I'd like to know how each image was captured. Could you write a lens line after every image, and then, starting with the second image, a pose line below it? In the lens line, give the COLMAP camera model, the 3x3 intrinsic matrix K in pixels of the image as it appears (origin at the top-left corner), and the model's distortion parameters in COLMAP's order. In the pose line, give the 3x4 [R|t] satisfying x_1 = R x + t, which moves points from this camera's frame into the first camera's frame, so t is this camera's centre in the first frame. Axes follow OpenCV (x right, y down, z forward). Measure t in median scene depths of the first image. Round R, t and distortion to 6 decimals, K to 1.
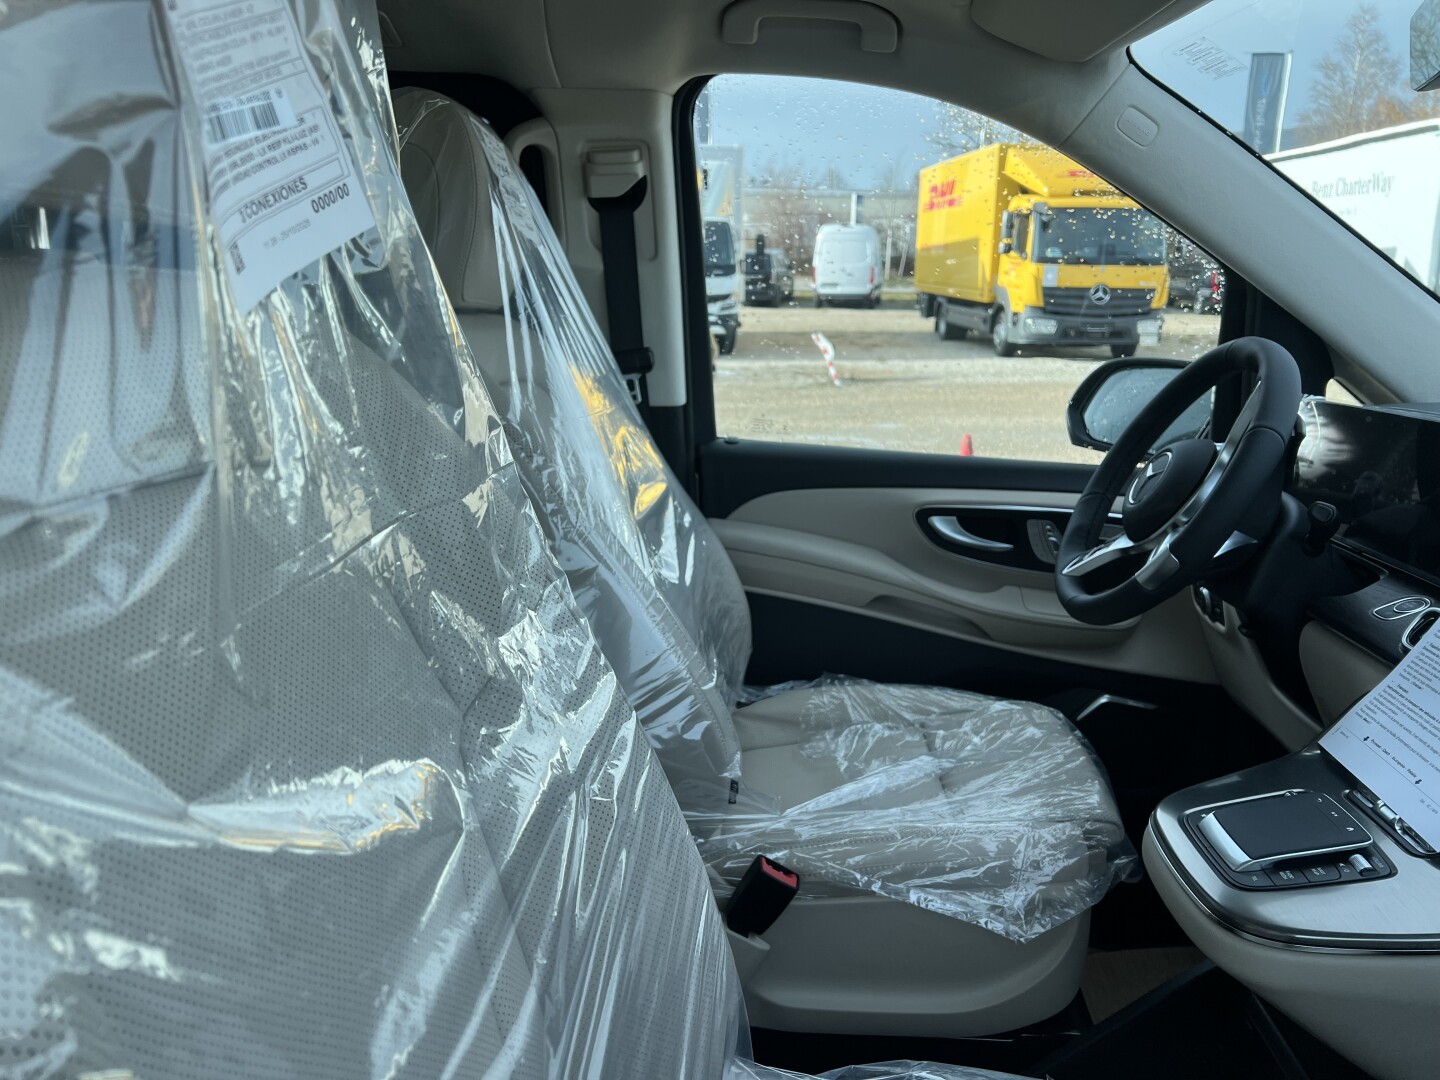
lens RADIAL K [[1069.2, 0, 633.5], [0, 1069.2, 588.4], [0, 0, 1]] dist [0.063870, -0.068312]
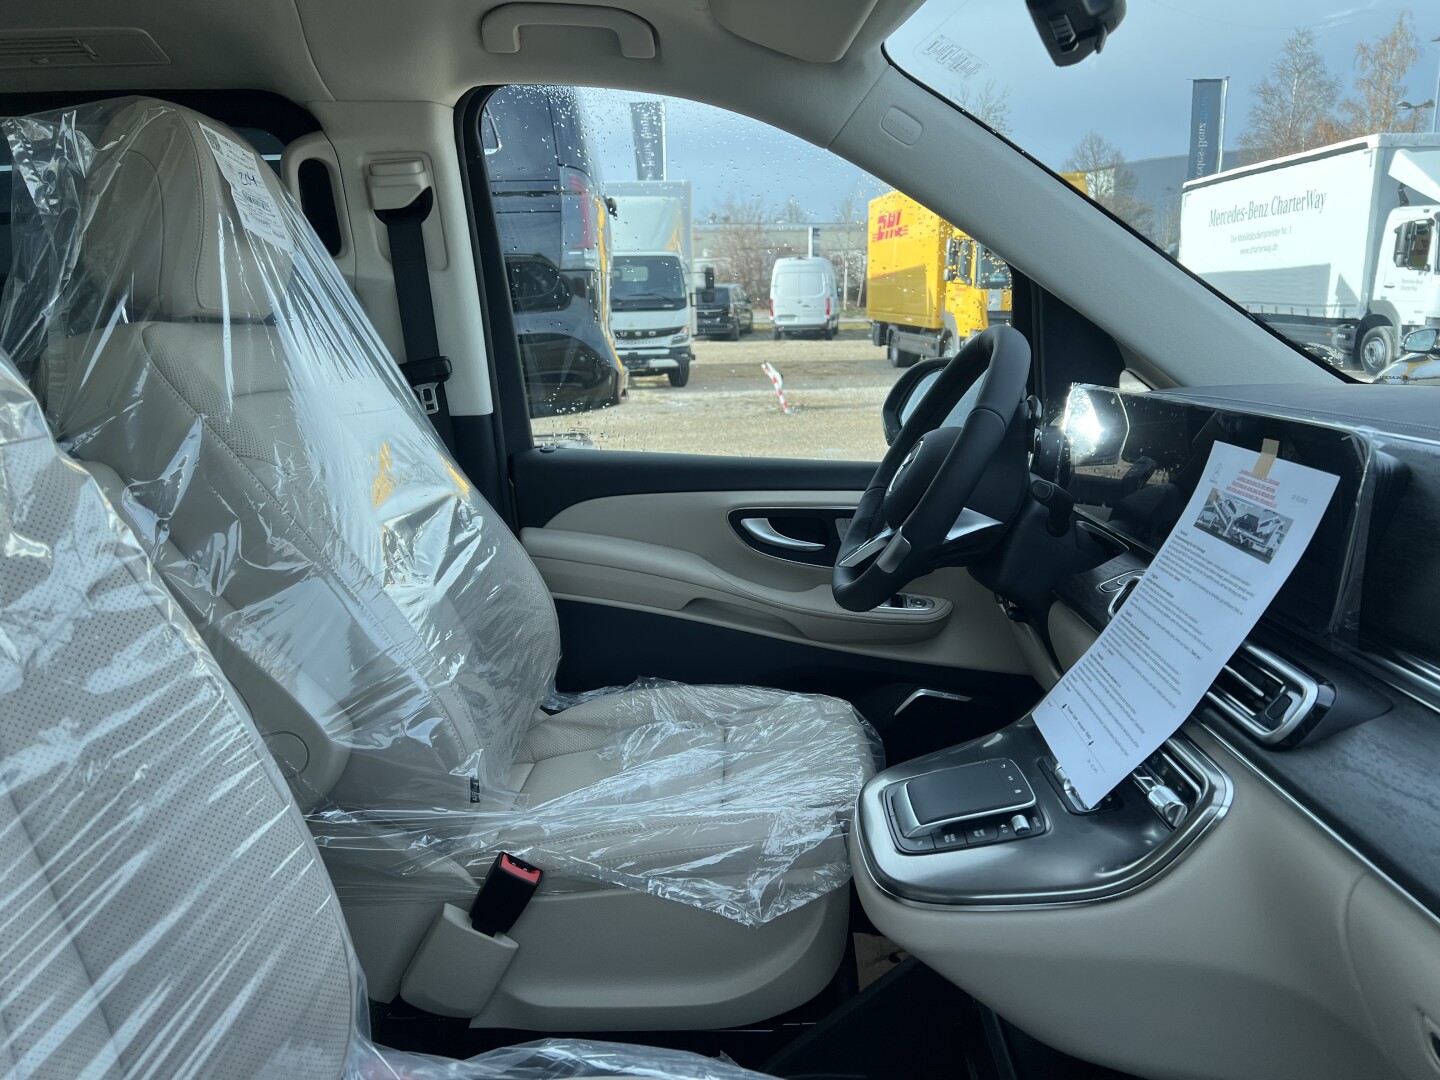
lens RADIAL K [[1069.2, 0, 637.5], [0, 1069.2, 595.1], [0, 0, 1]] dist [0.063870, -0.068312]
pose [[0.999097, -0.035429, 0.023465, 0.162375], [0.036054, 0.998990, -0.026807, 0.030195], [-0.022491, 0.027629, 0.999365, 0.001199]]
